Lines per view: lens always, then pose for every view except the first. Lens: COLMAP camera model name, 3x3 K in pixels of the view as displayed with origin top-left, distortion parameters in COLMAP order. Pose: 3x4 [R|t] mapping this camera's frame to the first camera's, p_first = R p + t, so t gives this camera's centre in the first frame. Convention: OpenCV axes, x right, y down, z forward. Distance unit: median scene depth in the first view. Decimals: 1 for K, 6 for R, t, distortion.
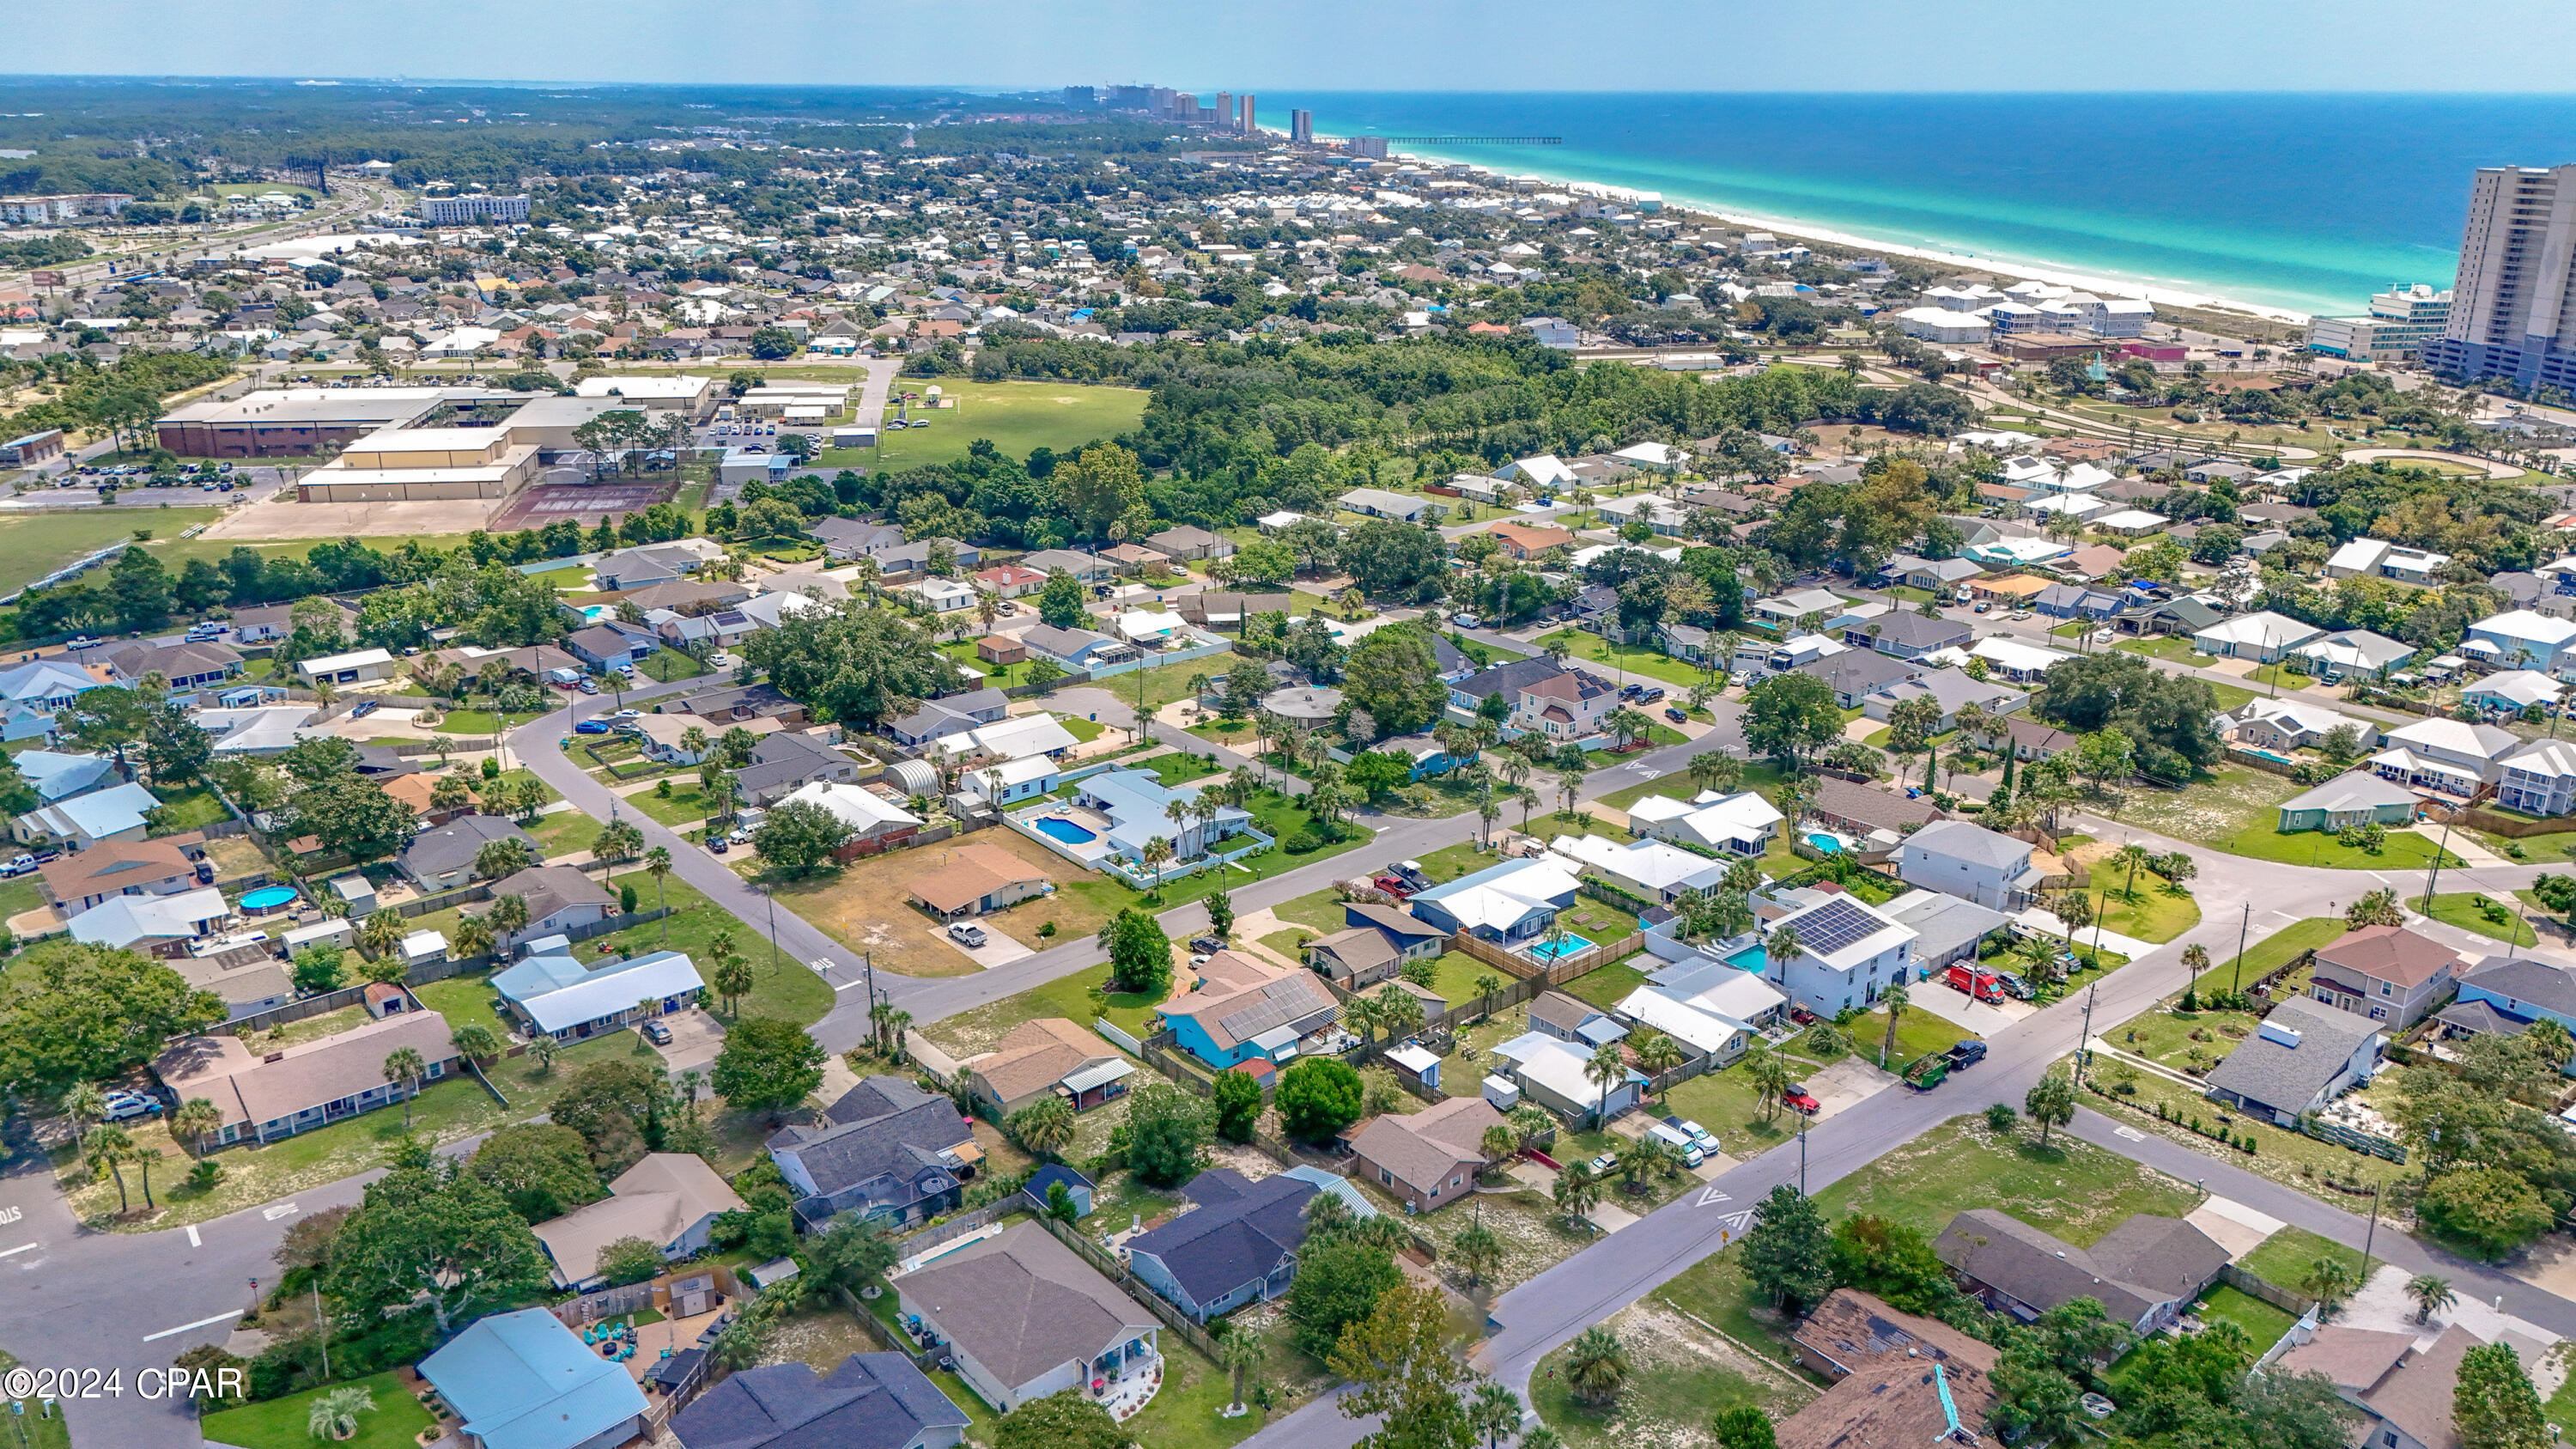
lens RADIAL K [[1888.2, 0, 1288.0], [0, 1888.2, 724.5], [0, 0, 1]] dist [0.090690, -0.101477]
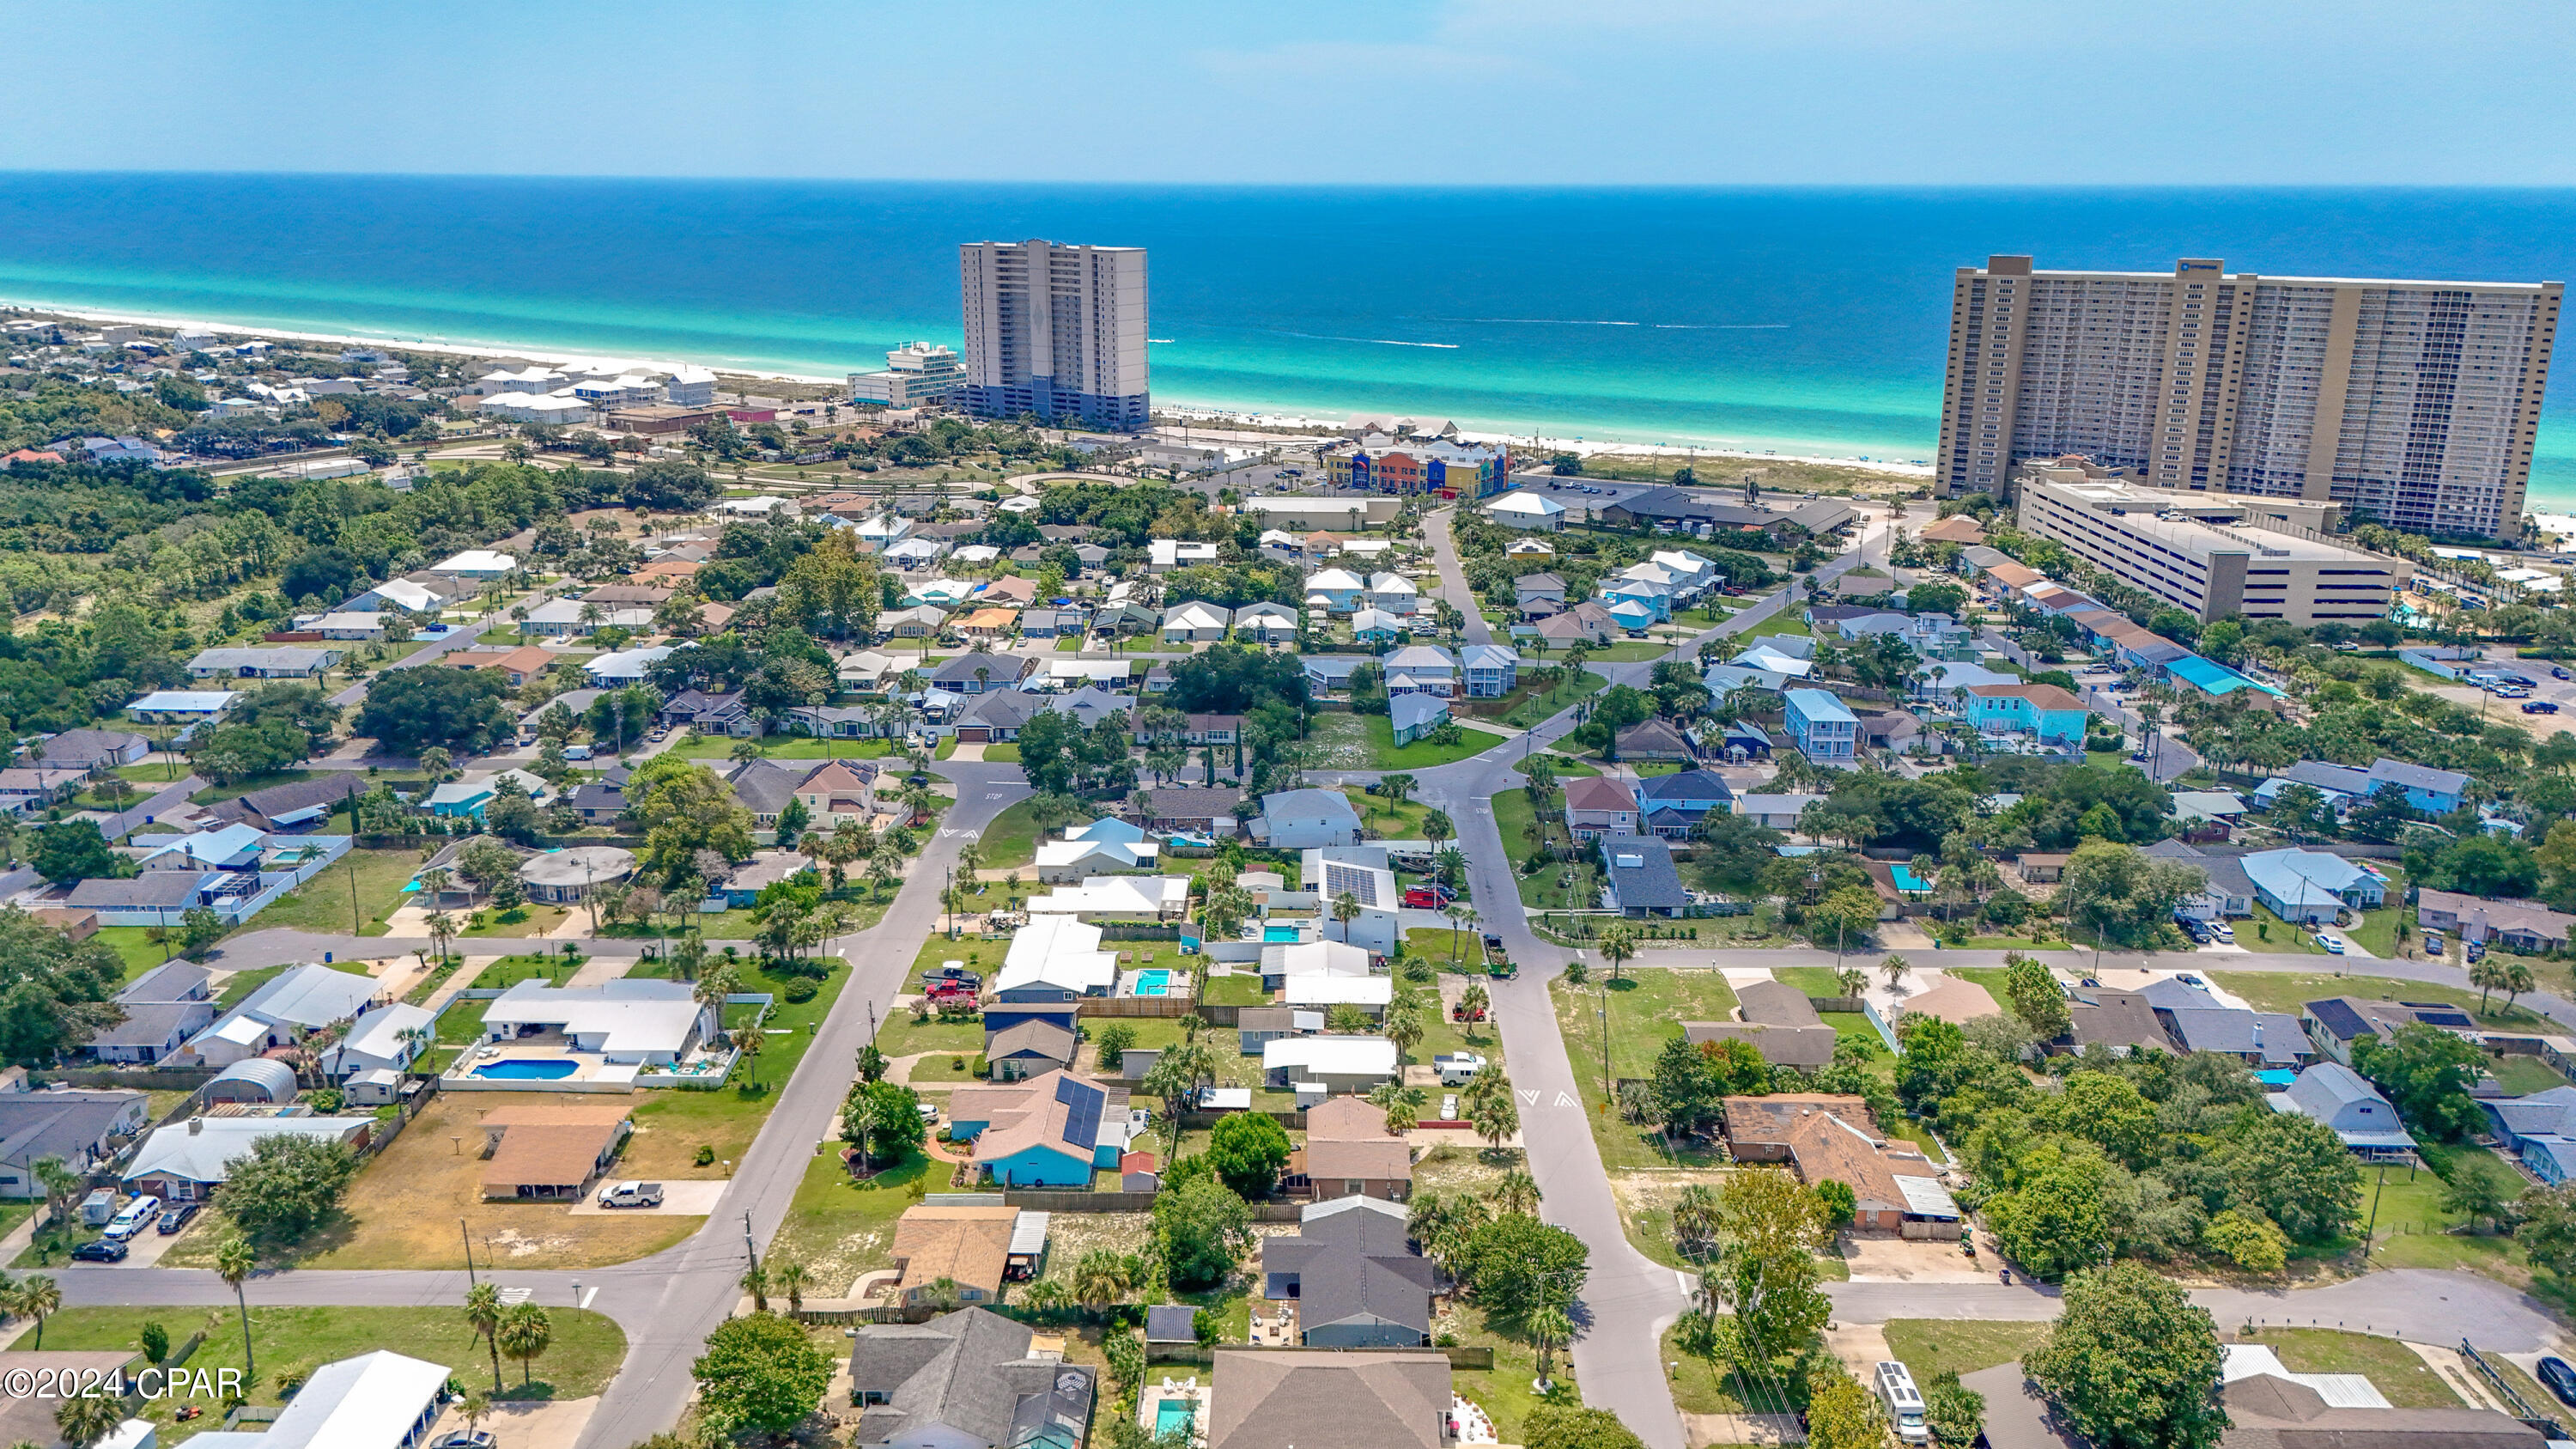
lens RADIAL K [[1888.2, 0, 1288.0], [0, 1888.2, 724.5], [0, 0, 1]] dist [0.090690, -0.101477]
pose [[0.656848, -0.212740, 0.723390, -0.385975], [0.240739, 0.968331, 0.066180, -0.052749], [-0.714560, 0.130677, 0.687261, 0.142074]]
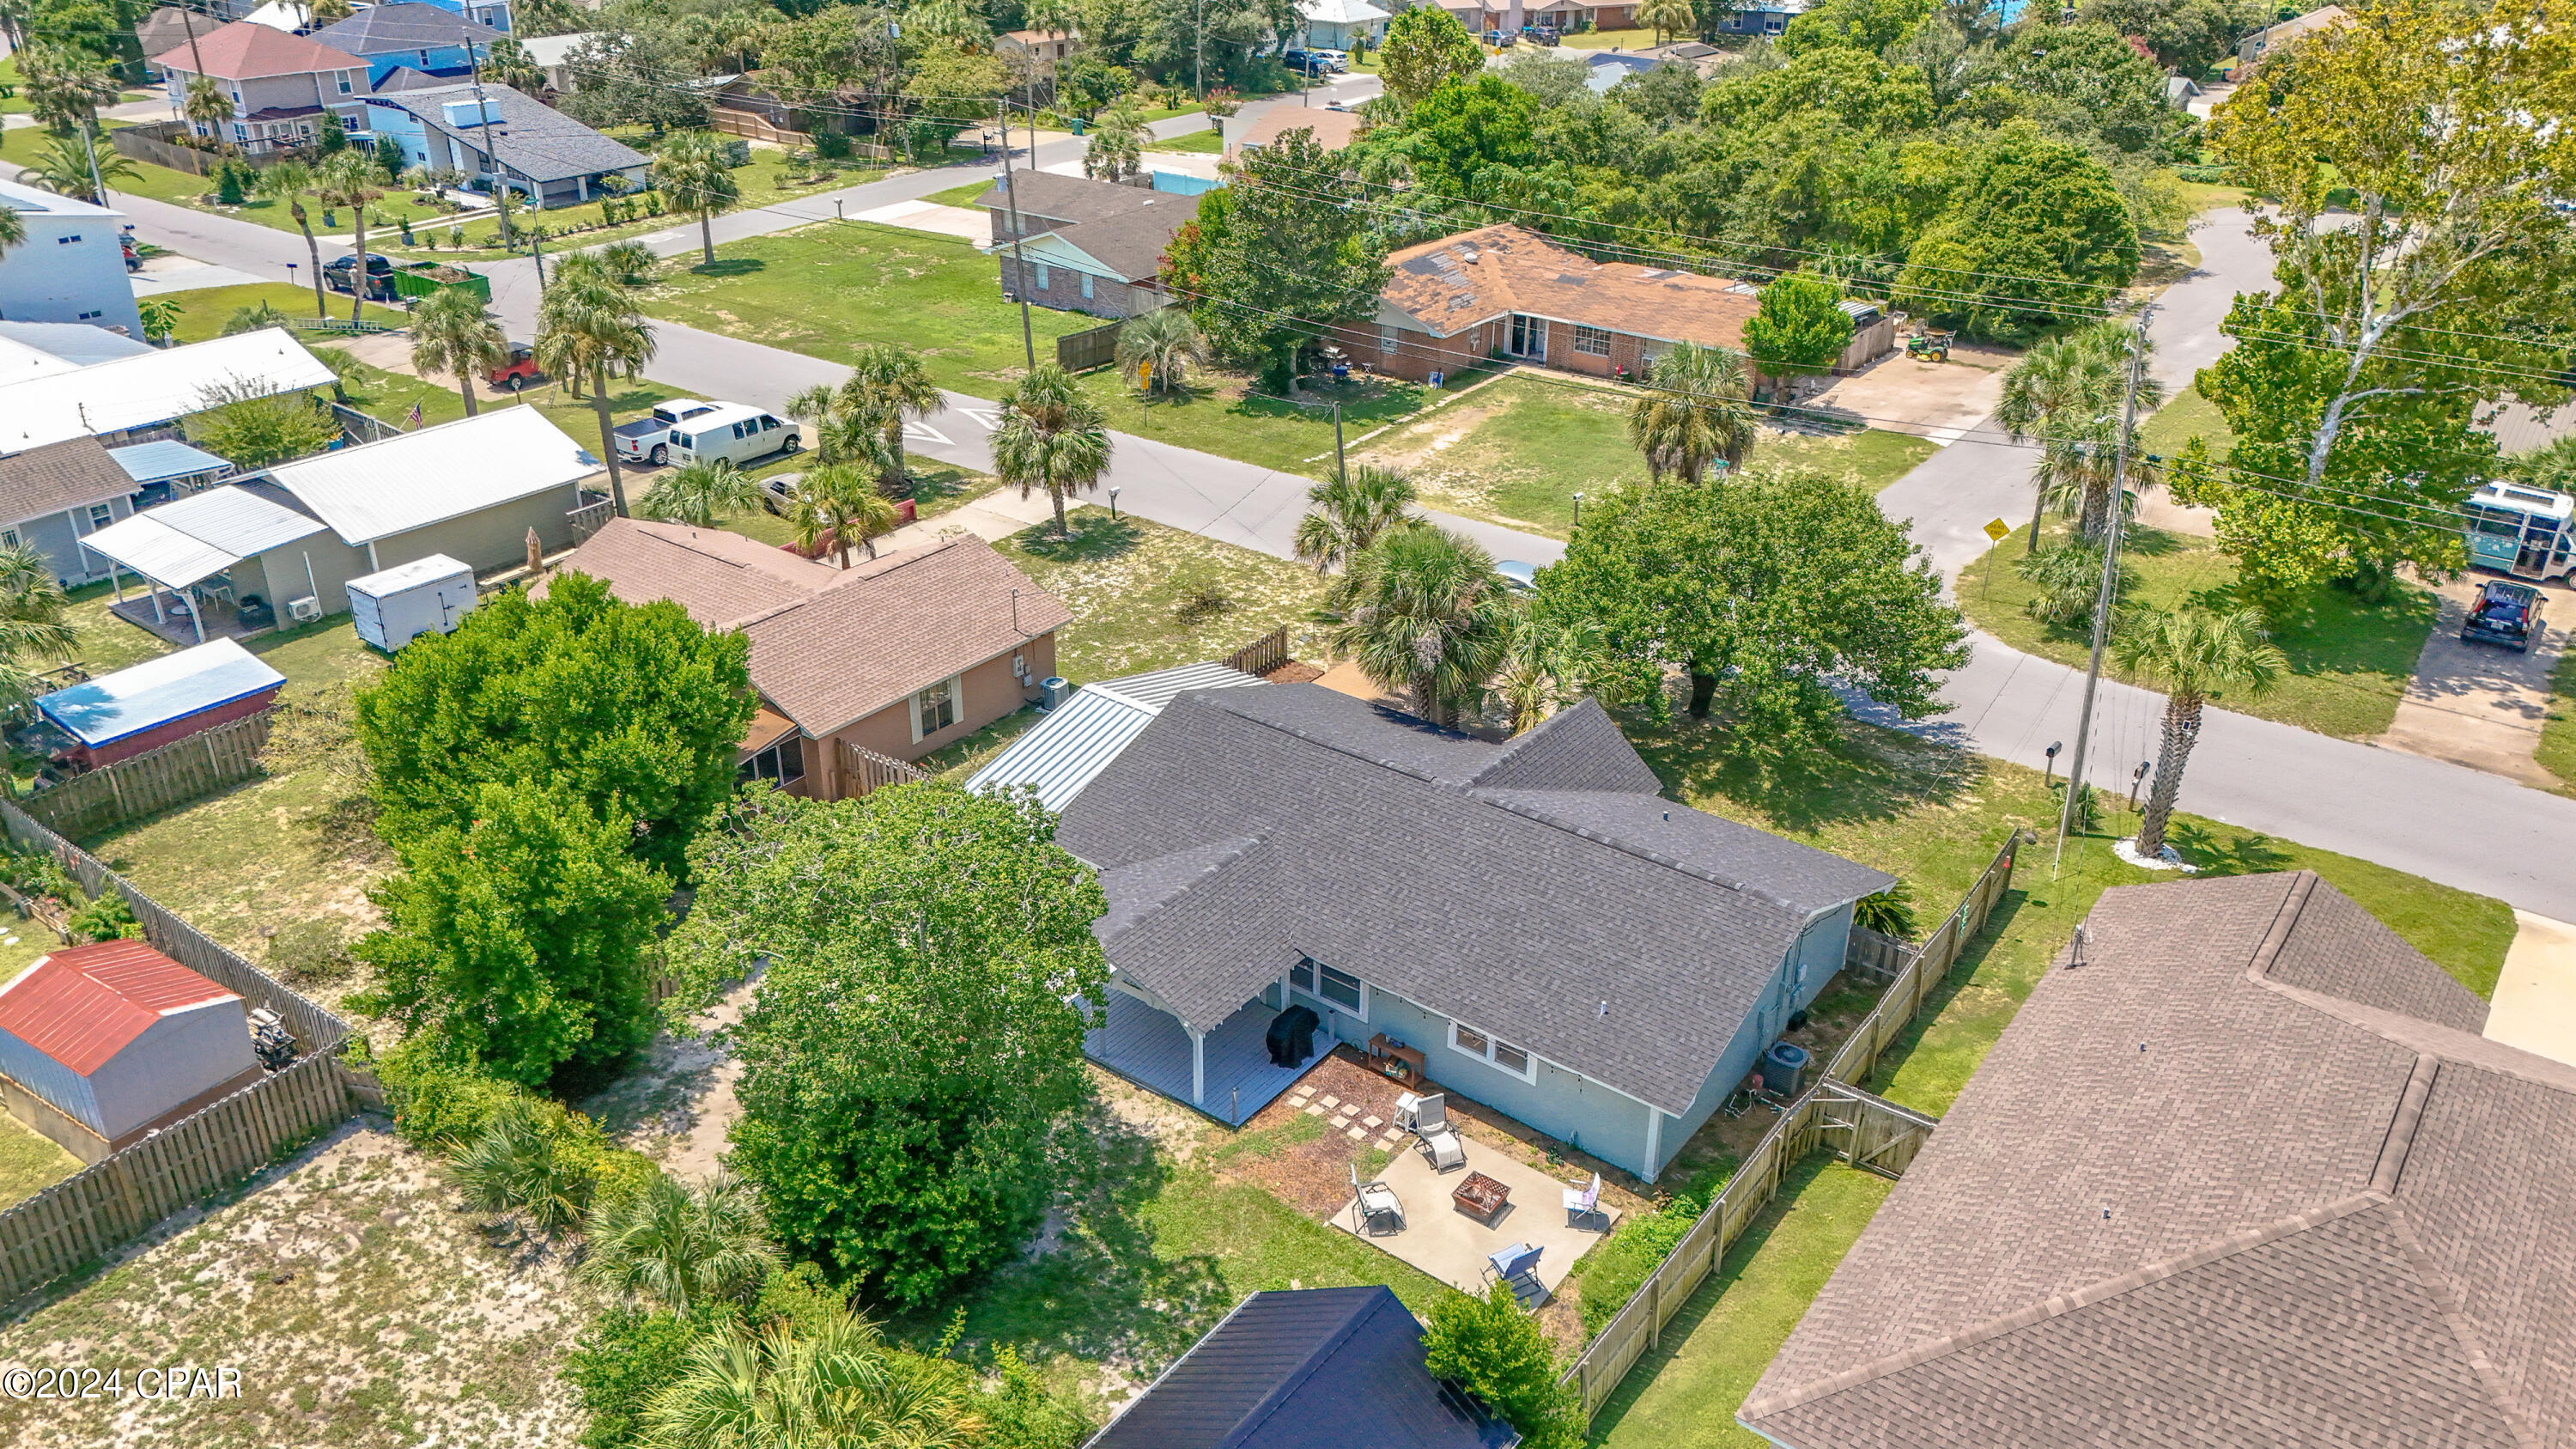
lens RADIAL K [[1888.2, 0, 1288.0], [0, 1888.2, 724.5], [0, 0, 1]] dist [0.090690, -0.101477]
pose [[-0.217895, -0.446241, 0.867981, -0.129550], [0.305467, 0.813484, 0.494907, 0.057268], [-0.926937, 0.372978, -0.040942, 0.533852]]
